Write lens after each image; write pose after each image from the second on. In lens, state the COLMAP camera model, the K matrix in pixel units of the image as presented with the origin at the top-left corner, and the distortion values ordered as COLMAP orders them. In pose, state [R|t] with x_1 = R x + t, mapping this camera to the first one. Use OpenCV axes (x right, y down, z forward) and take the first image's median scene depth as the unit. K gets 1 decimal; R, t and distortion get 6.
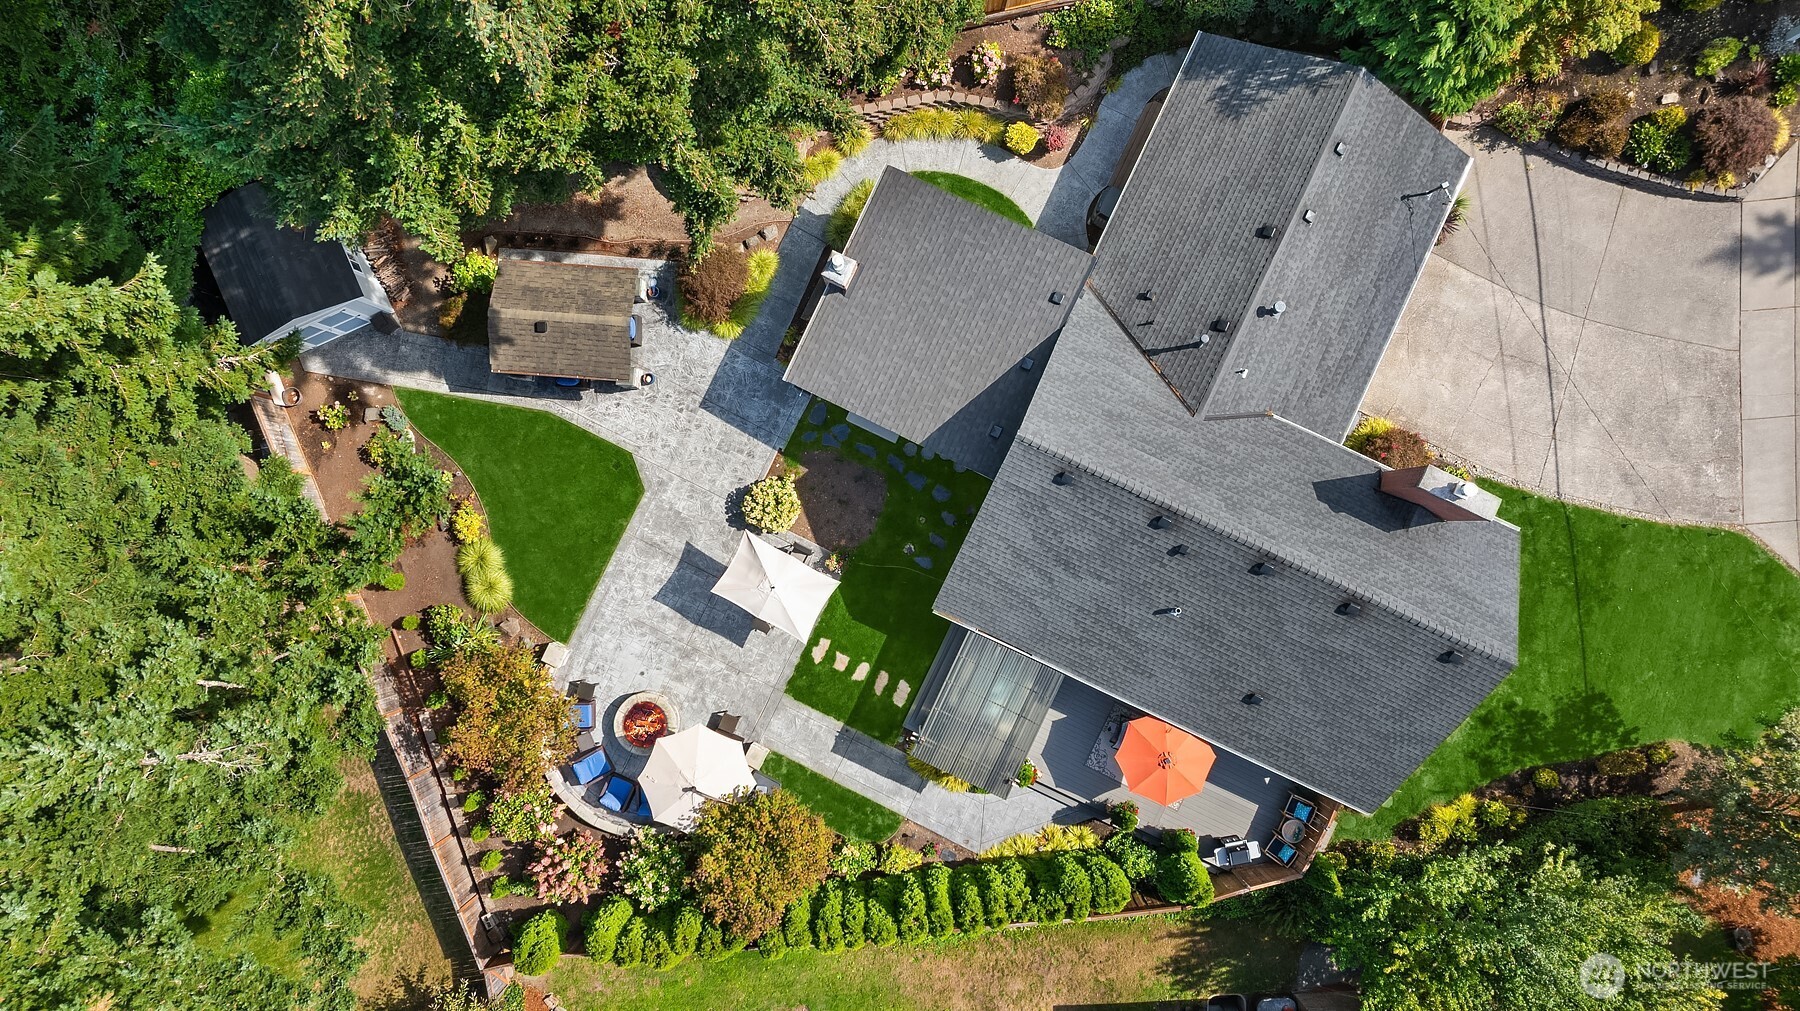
lens RADIAL K [[1243.9, 0, 900.0], [0, 1243.9, 505.5], [0, 0, 1]] dist [-0.003883, -0.000799]
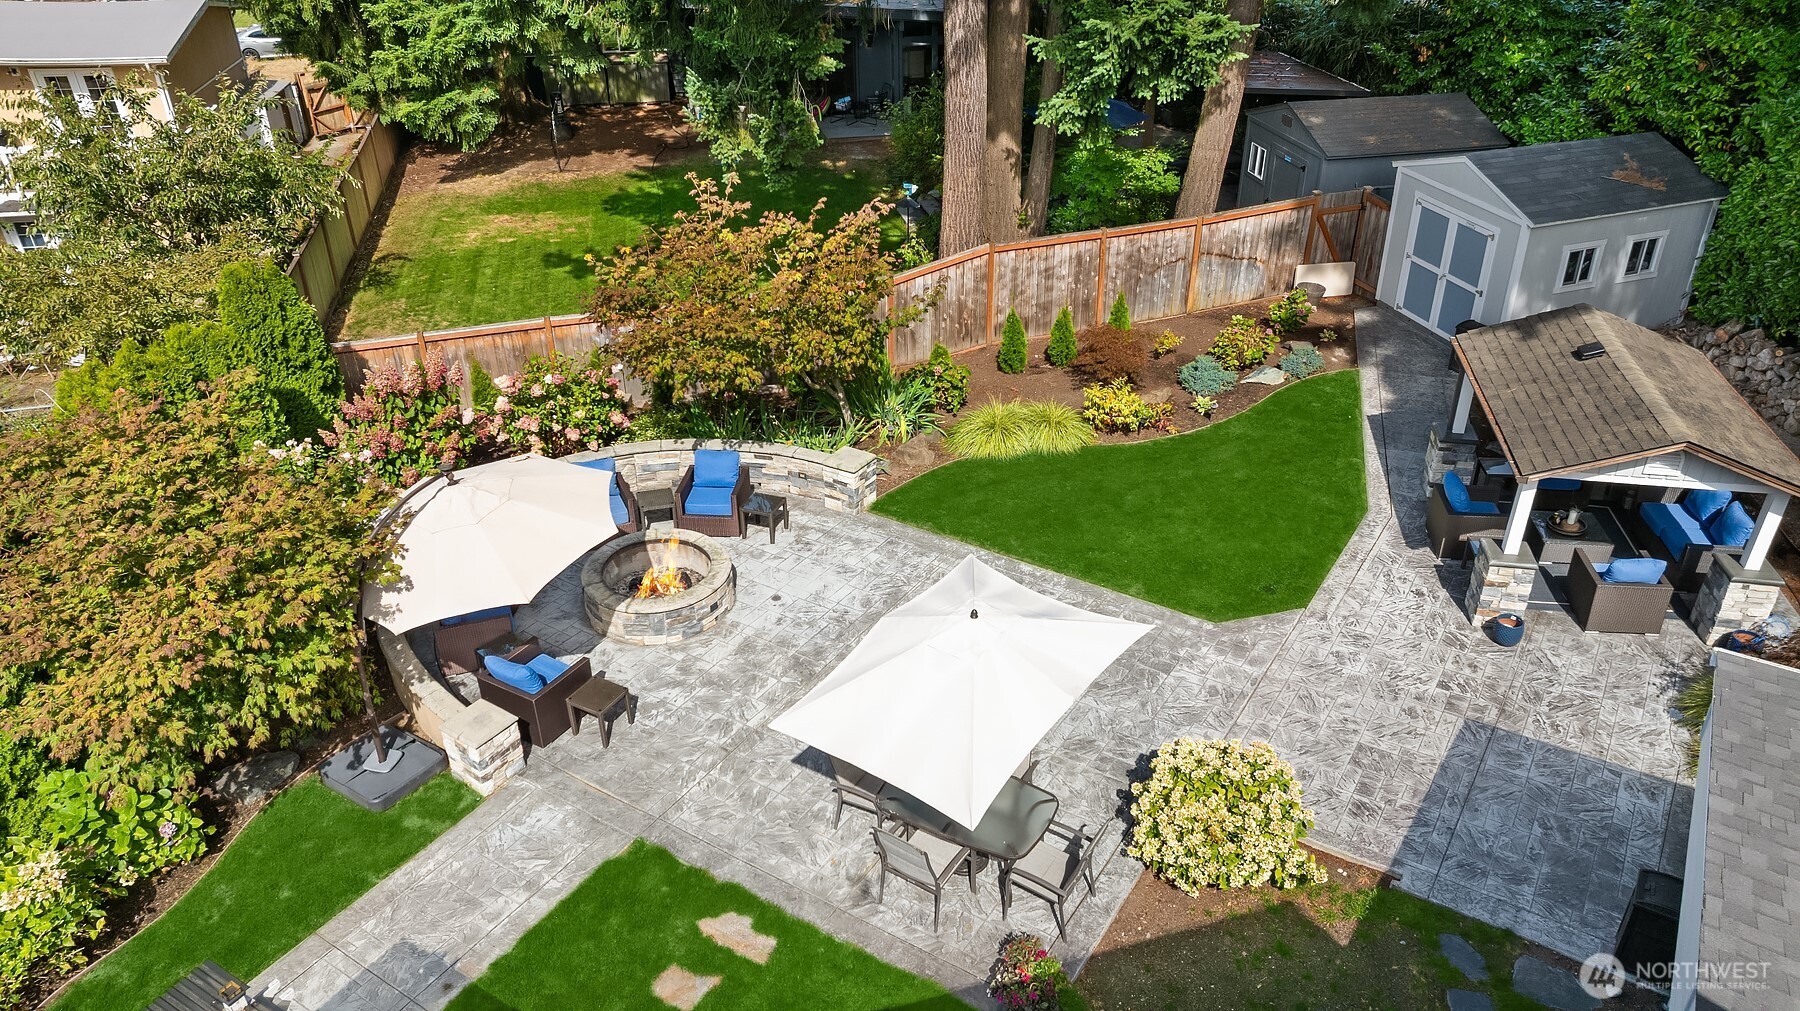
lens RADIAL K [[1276.0, 0, 917.7], [0, 1276.0, 494.4], [0, 0, 1]] dist [-0.005440, 0.001247]
pose [[-0.097455, 0.520652, -0.848189, 0.137528], [-0.994852, -0.027183, 0.097621, 0.046150], [0.027771, 0.853336, 0.520621, 0.750553]]
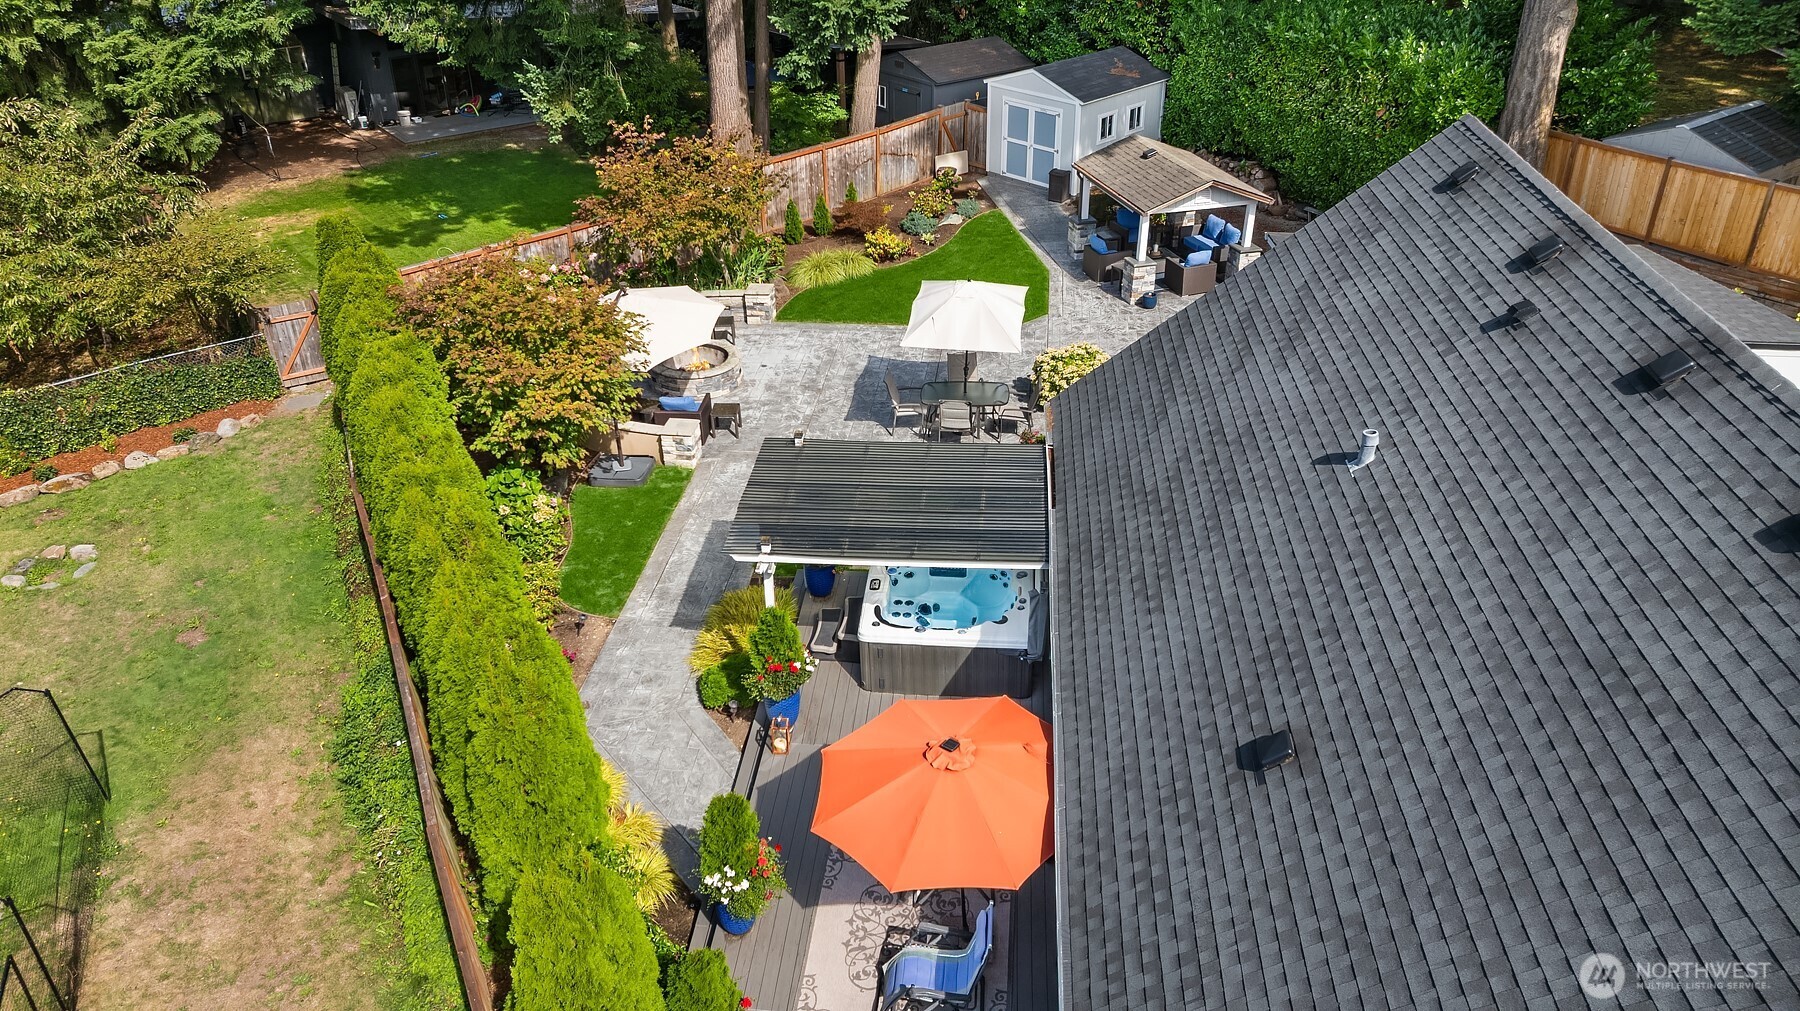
lens RADIAL K [[1251.9, 0, 909.9], [0, 1251.9, 510.5], [0, 0, 1]] dist [-0.031189, 0.046731]
pose [[0.348610, 0.505202, -0.789457, 0.406553], [-0.937164, 0.200393, -0.285597, 0.273662], [0.013917, 0.839413, 0.543316, 0.698382]]
